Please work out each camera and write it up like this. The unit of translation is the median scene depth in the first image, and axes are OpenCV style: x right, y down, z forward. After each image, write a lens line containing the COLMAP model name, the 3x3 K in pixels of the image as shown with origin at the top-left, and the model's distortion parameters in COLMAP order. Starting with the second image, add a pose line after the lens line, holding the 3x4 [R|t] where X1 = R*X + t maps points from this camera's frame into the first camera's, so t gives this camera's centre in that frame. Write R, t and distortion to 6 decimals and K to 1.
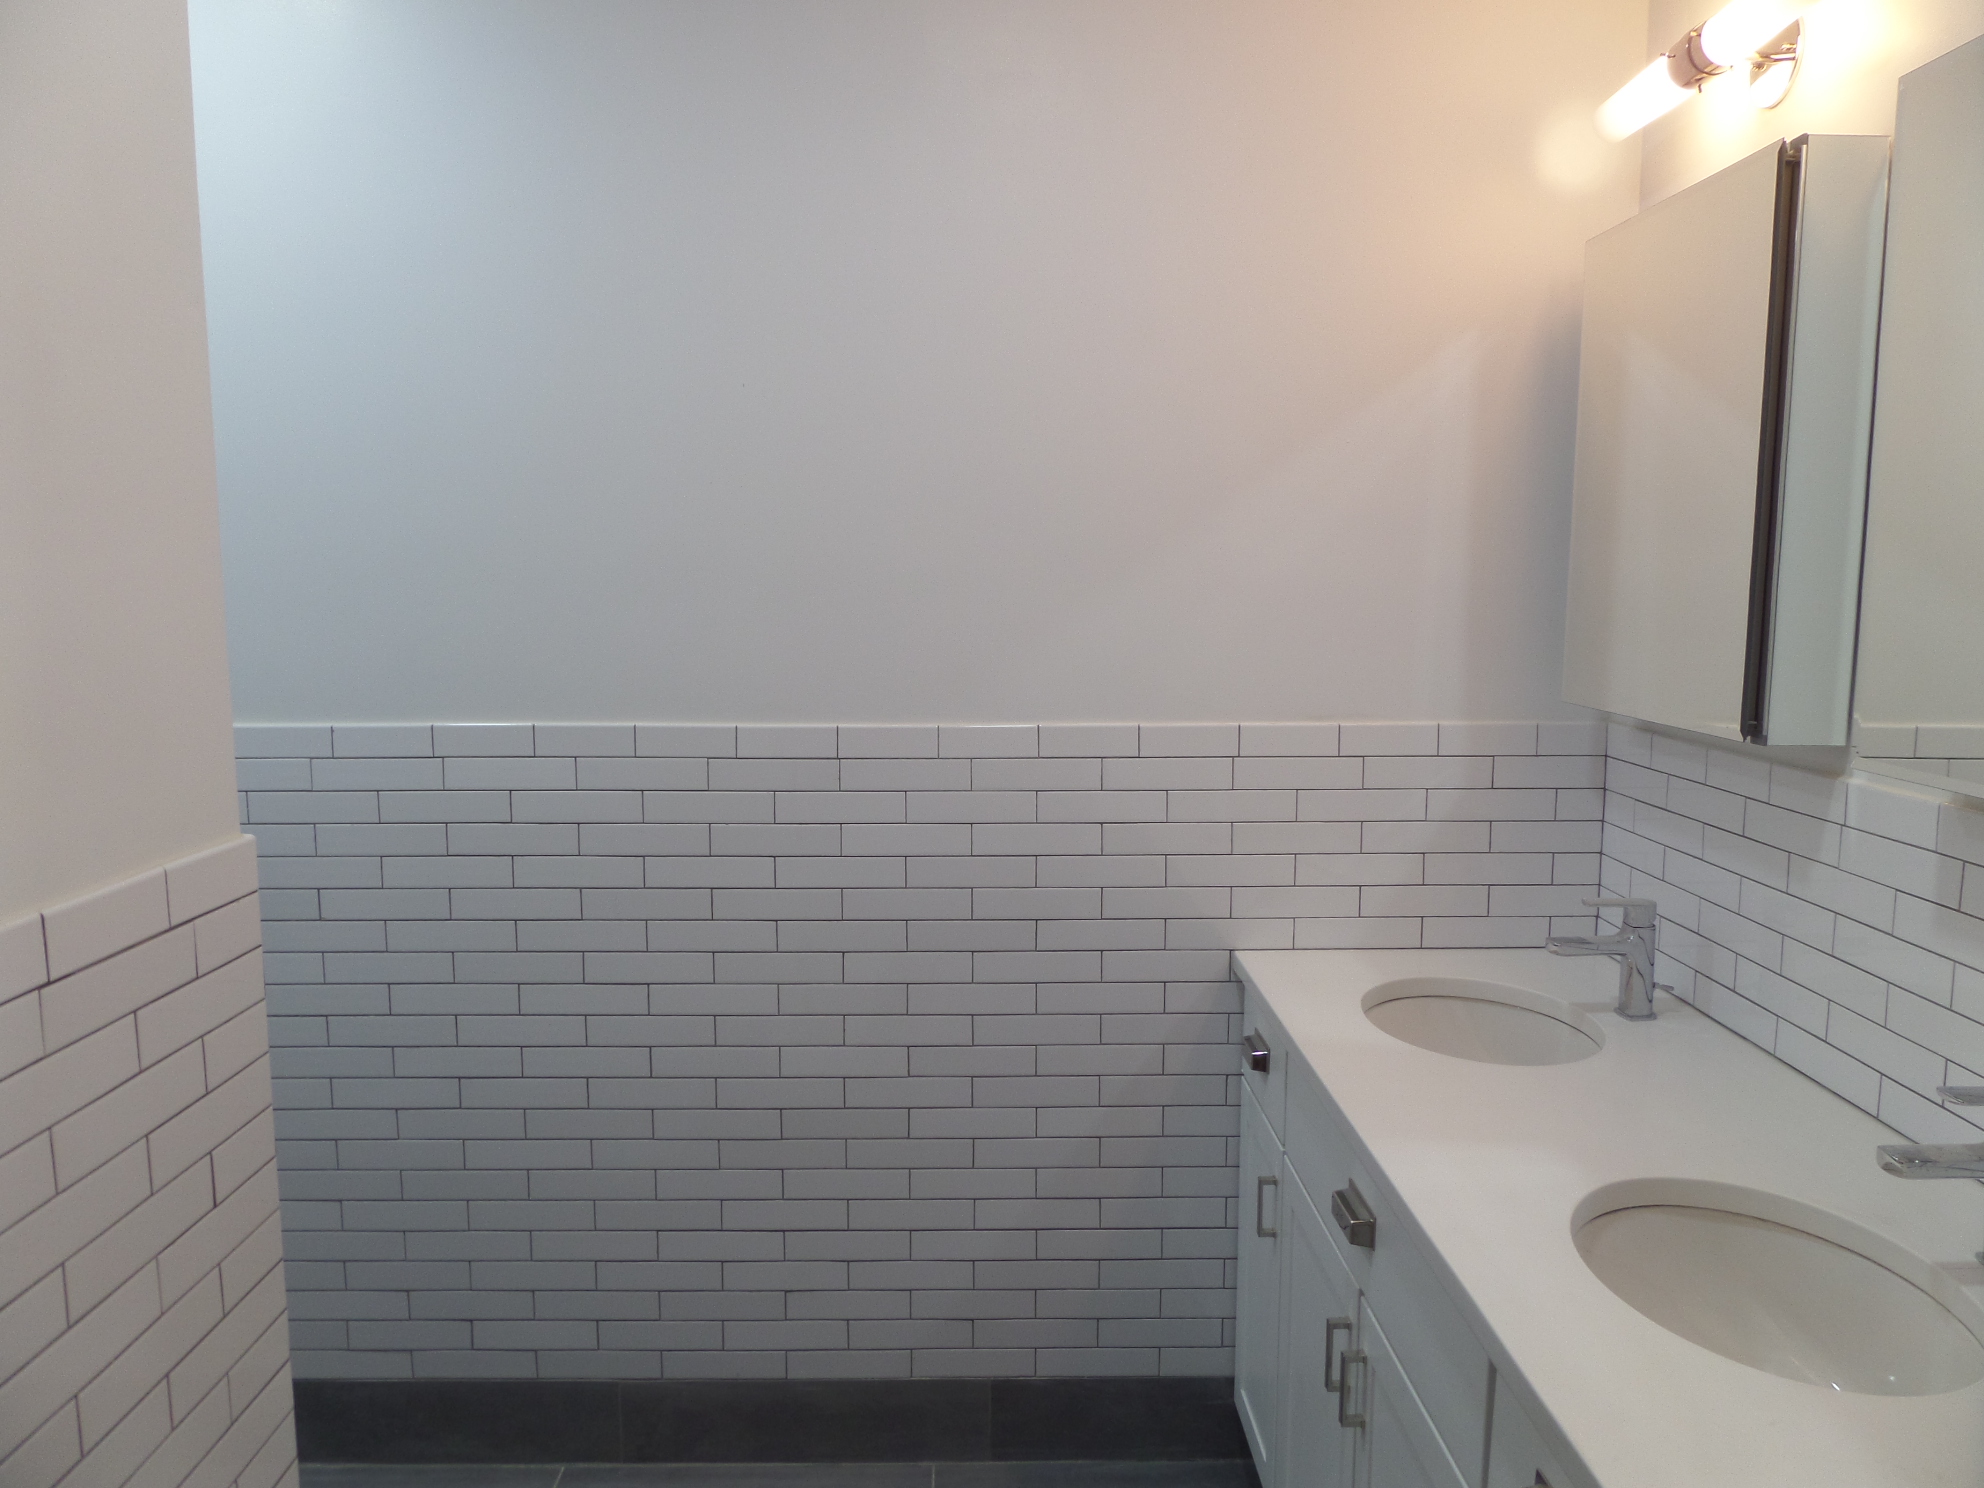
lens RADIAL K [[1433.7, 0, 992.0], [0, 1433.7, 744.0], [0, 0, 1]] dist [-0.017824, -0.006062]
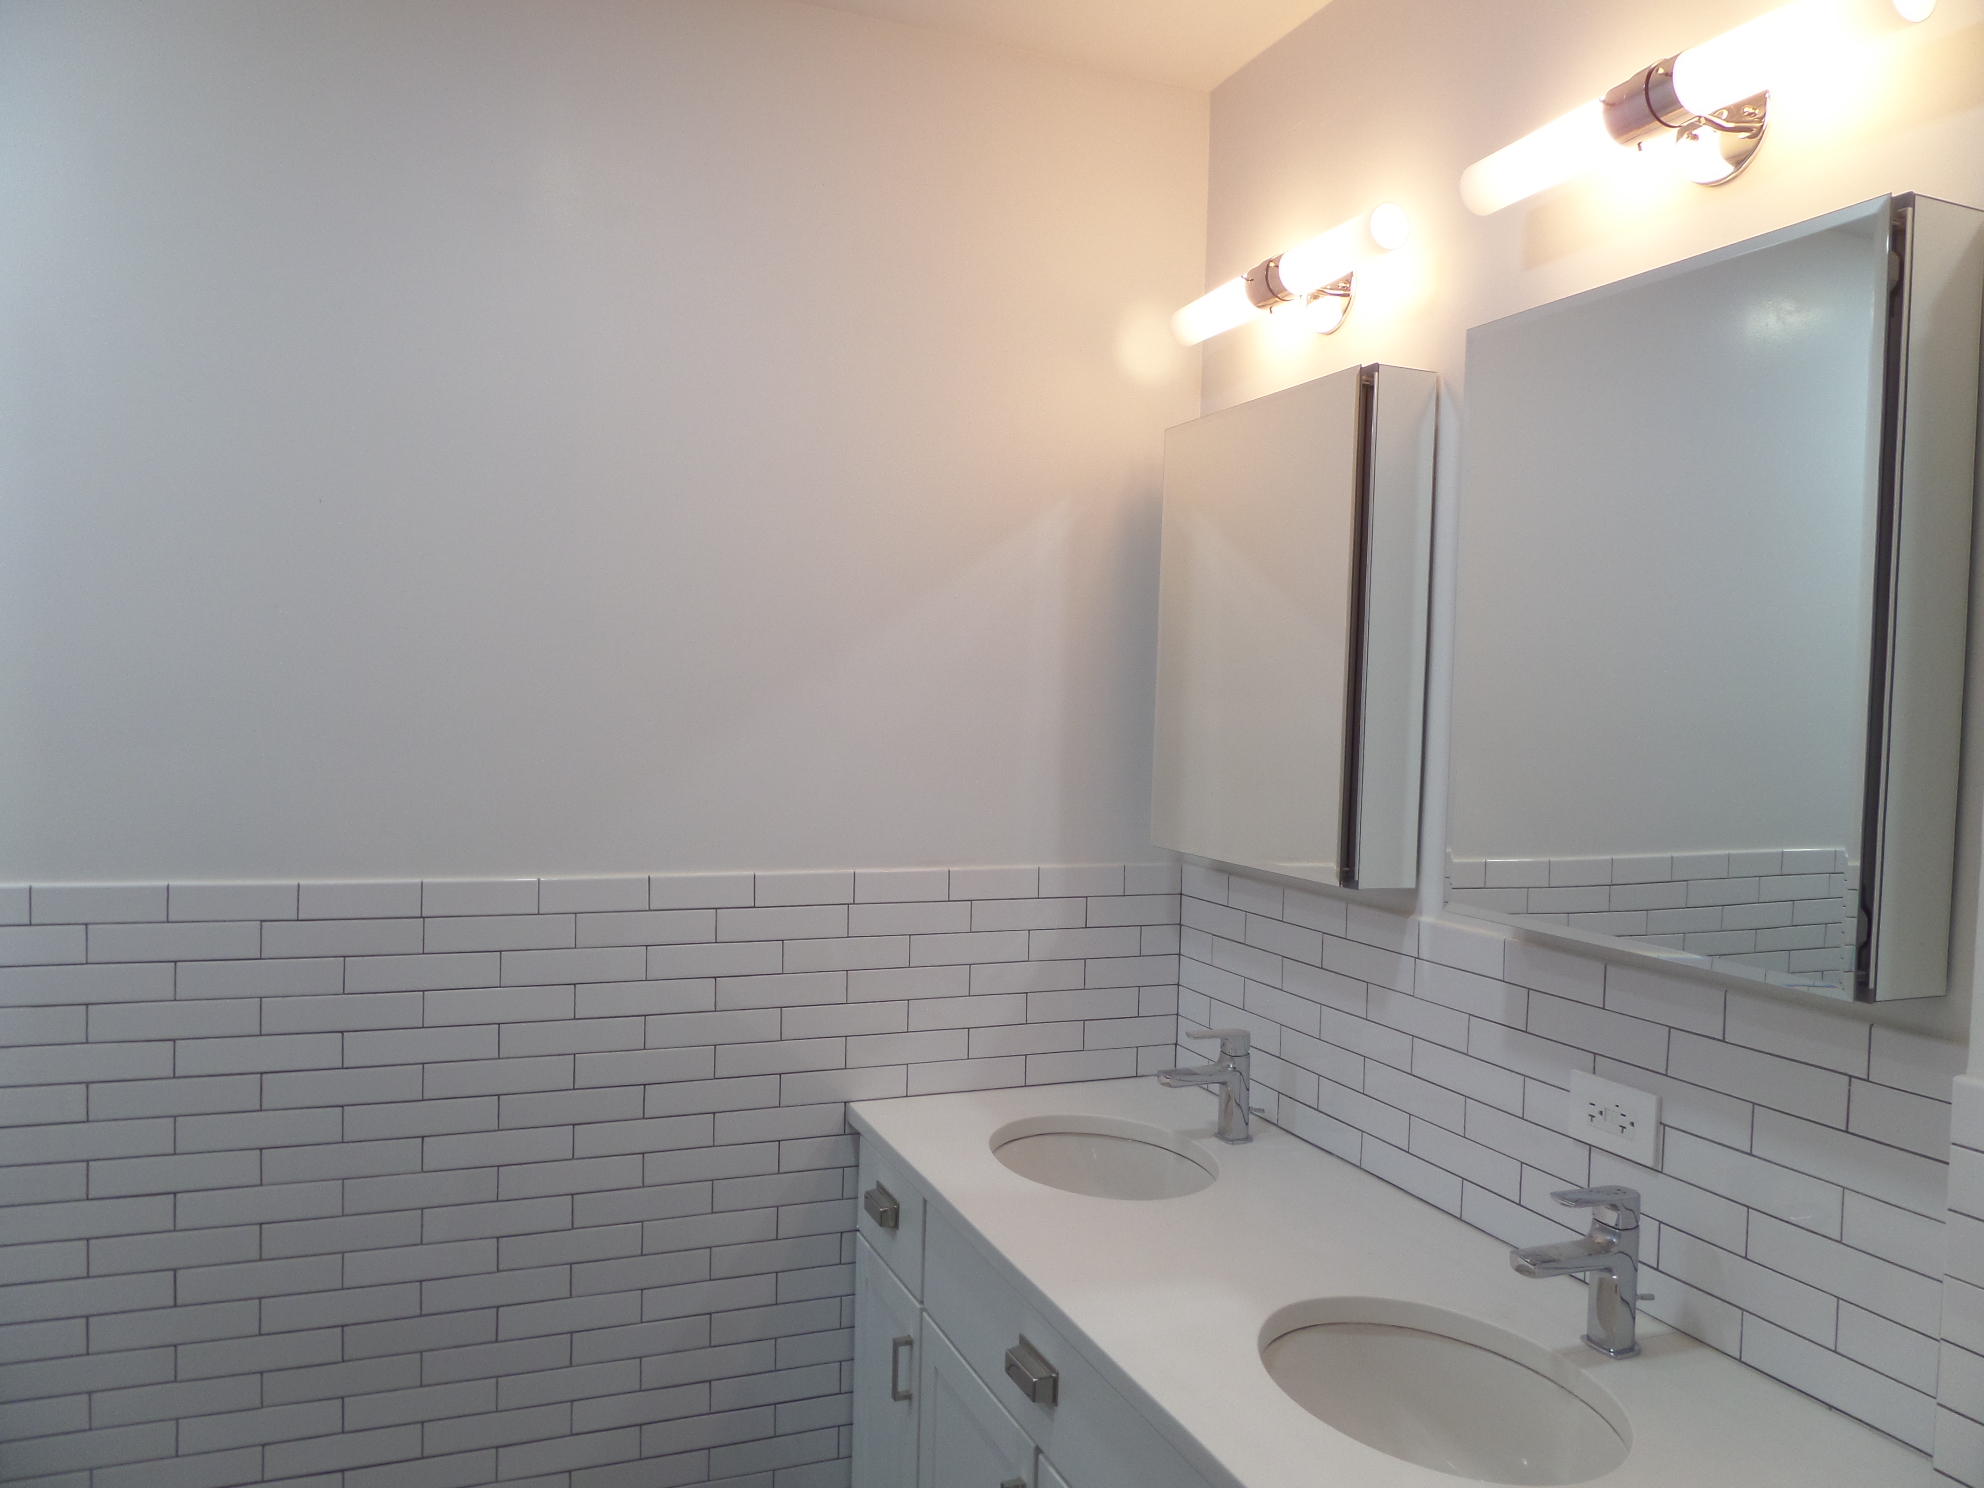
lens RADIAL K [[1433.7, 0, 992.0], [0, 1433.7, 744.0], [0, 0, 1]] dist [-0.017824, -0.006062]
pose [[0.932558, 0.013824, 0.360756, -0.099223], [0.016884, 0.996503, -0.081831, -0.018861], [-0.360625, 0.082404, 0.929063, 0.033026]]
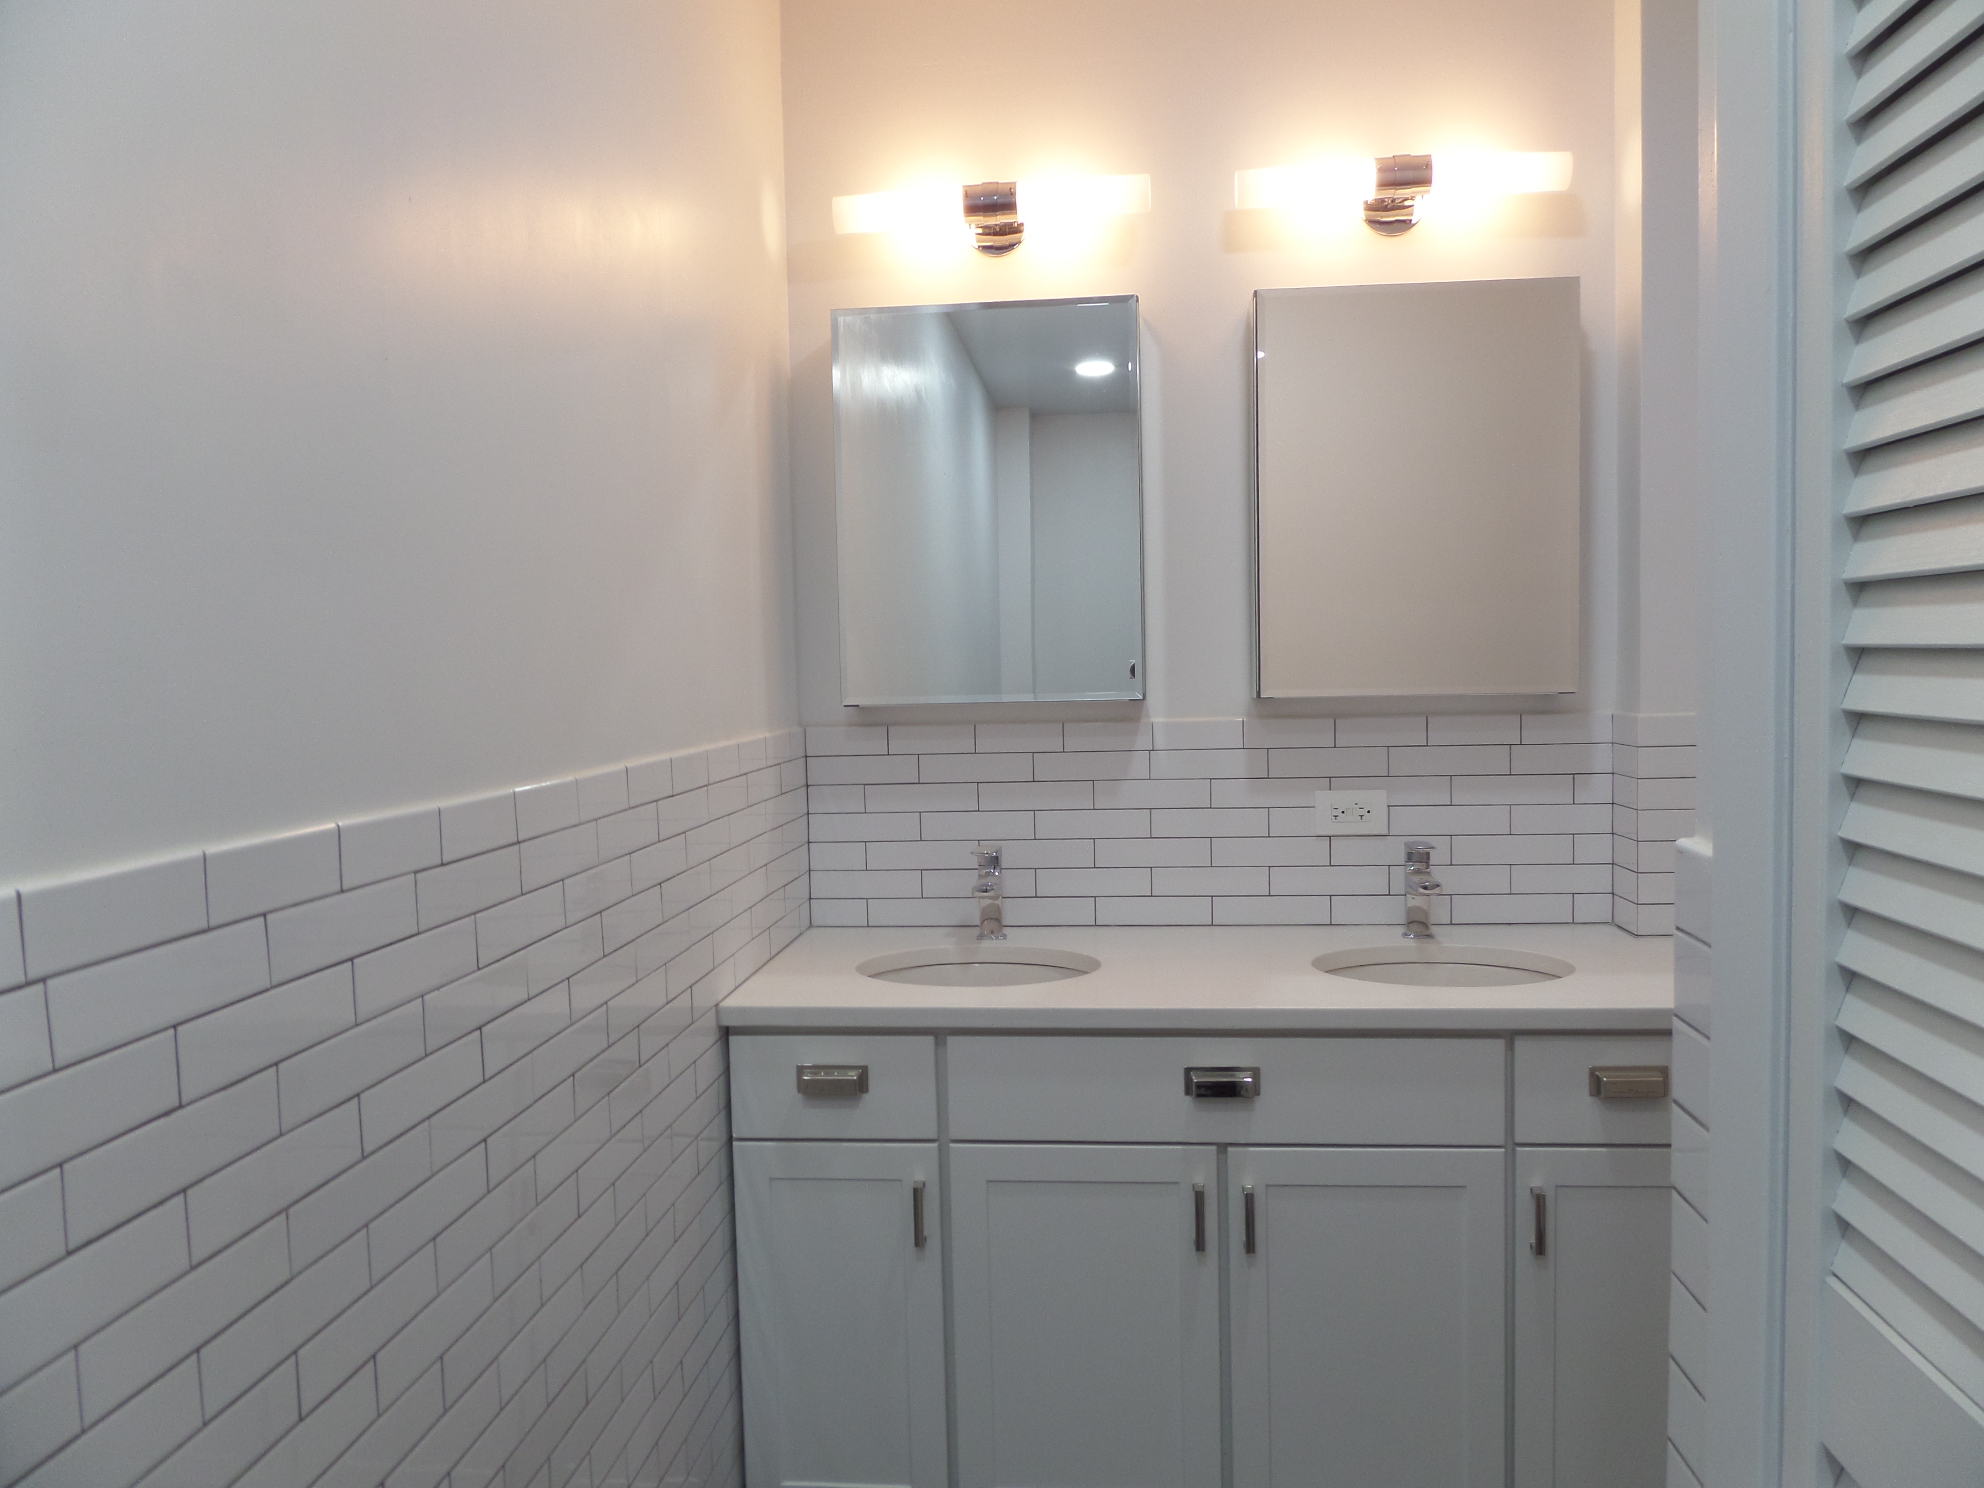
lens RADIAL K [[1433.7, 0, 992.0], [0, 1433.7, 744.0], [0, 0, 1]] dist [-0.017824, -0.006062]
pose [[0.115819, -0.059407, 0.991492, -0.702254], [0.143539, 0.988733, 0.042474, -0.029270], [-0.982844, 0.137398, 0.123042, 0.722710]]
